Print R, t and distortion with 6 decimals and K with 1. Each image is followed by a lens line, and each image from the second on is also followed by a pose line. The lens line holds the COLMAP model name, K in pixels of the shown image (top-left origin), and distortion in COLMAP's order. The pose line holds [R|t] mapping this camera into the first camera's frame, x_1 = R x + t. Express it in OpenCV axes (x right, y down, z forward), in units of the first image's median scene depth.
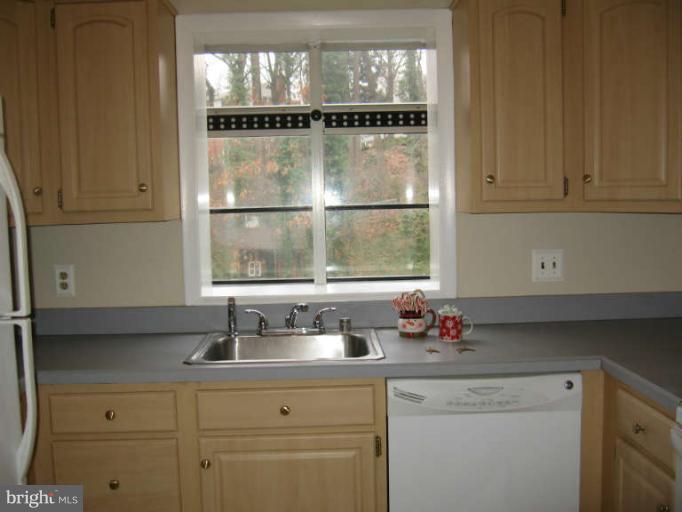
lens RADIAL K [[775.0, 0, 341.0], [0, 775.0, 256.0], [0, 0, 1]] dist [-0.114603, -0.000304]
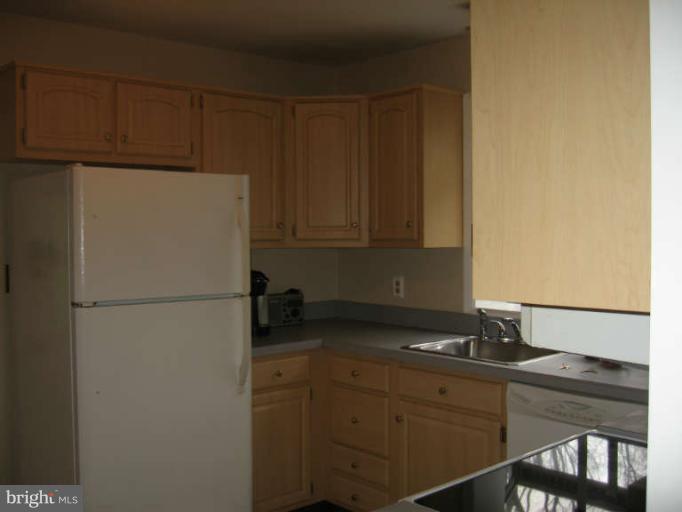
lens RADIAL K [[775.0, 0, 341.0], [0, 775.0, 256.0], [0, 0, 1]] dist [-0.114603, -0.000304]
pose [[0.609329, 0.039964, -0.791910, 0.393796], [-0.066856, 0.997762, -0.001089, -0.009448], [0.790094, 0.053608, 0.610637, 0.012257]]
